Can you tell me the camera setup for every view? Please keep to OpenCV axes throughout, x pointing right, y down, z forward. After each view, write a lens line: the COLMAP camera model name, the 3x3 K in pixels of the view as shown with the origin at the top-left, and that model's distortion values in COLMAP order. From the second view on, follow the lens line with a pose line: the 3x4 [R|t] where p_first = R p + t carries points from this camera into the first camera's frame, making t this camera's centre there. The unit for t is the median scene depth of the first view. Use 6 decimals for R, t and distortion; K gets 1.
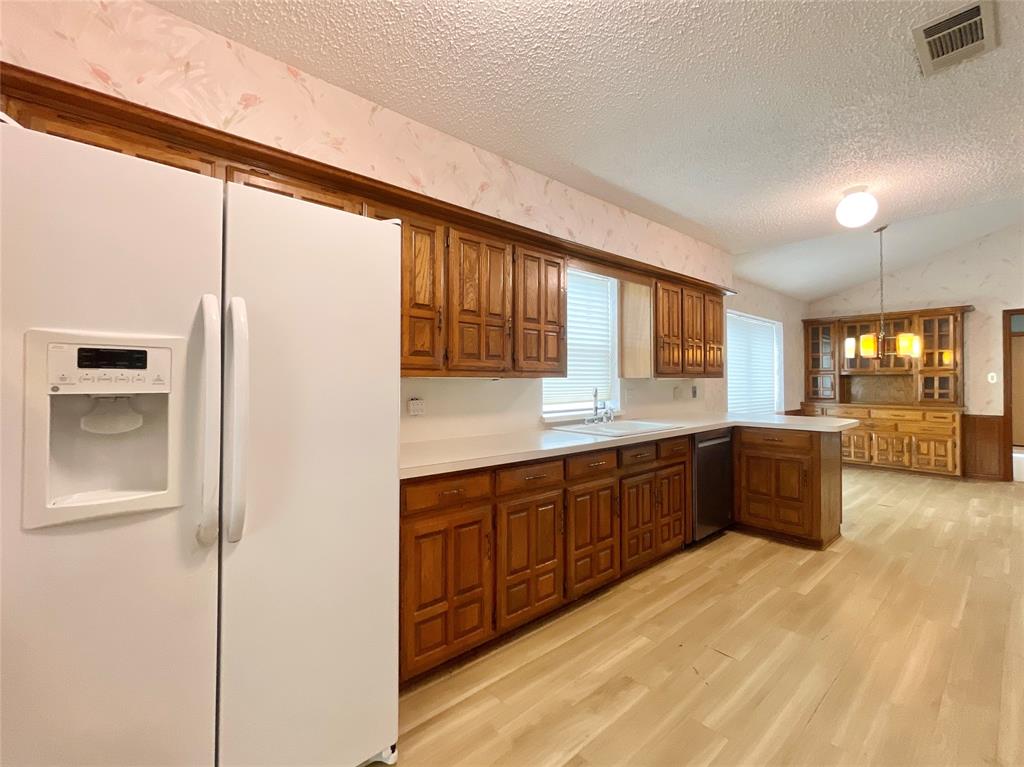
lens RADIAL K [[441.7, 0, 518.3], [0, 441.7, 375.3], [0, 0, 1]] dist [0.009565, 0.000090]
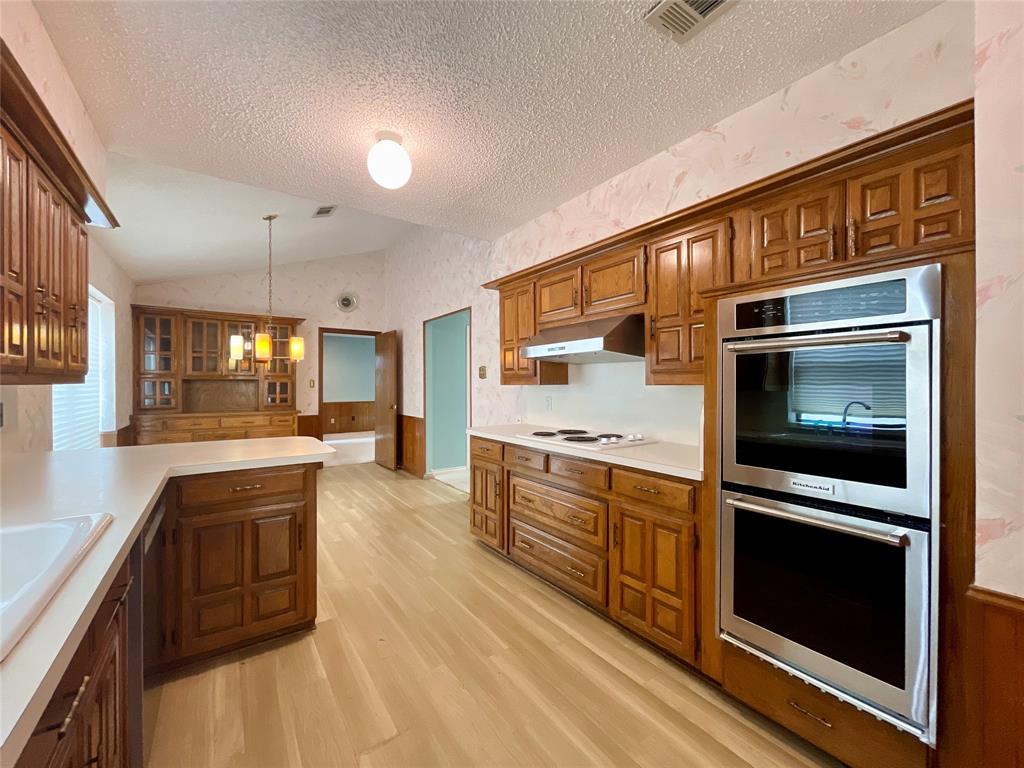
lens RADIAL K [[416.4, 0, 510.1], [0, 416.4, 385.8], [0, 0, 1]] dist [-0.002444, -0.000830]
pose [[0.128047, -0.004103, 0.991760, 0.036682], [-0.011835, 0.999914, 0.005665, -0.000364], [-0.991697, -0.012463, 0.127988, 0.332681]]
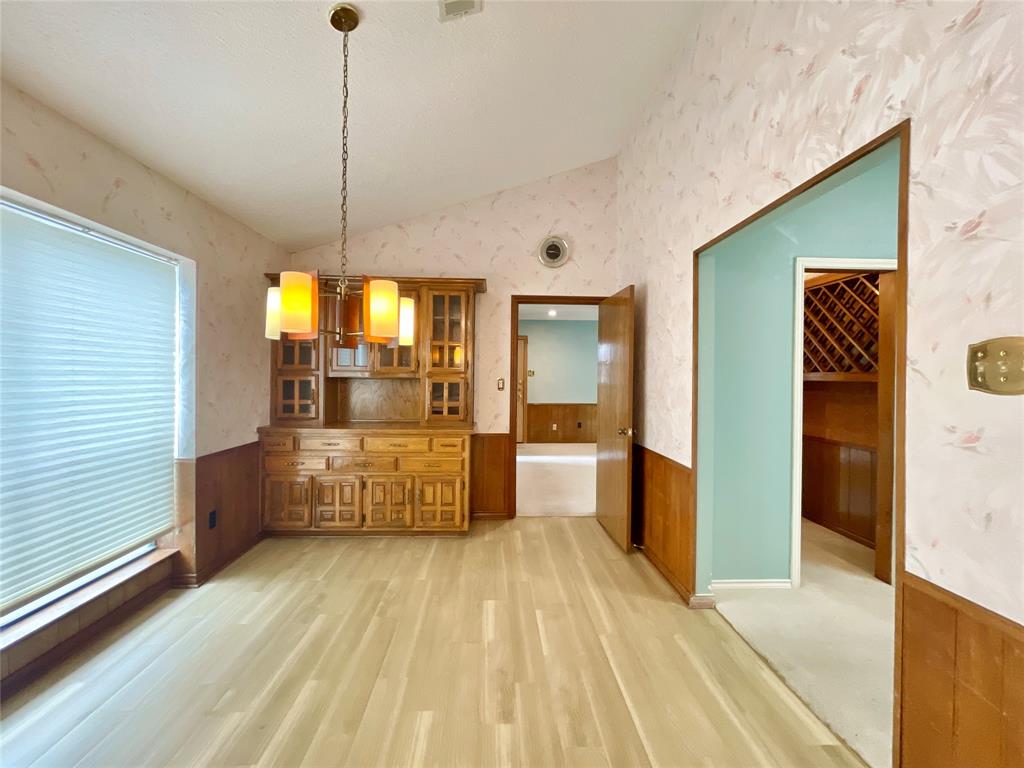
lens RADIAL K [[416.4, 0, 509.3], [0, 416.4, 380.8], [0, 0, 1]] dist [-0.002444, -0.000830]
pose [[0.638117, -0.001236, 0.769939, 0.519064], [-0.019833, 0.999641, 0.018042, -0.012404], [-0.769684, -0.026783, 0.637863, 0.529306]]
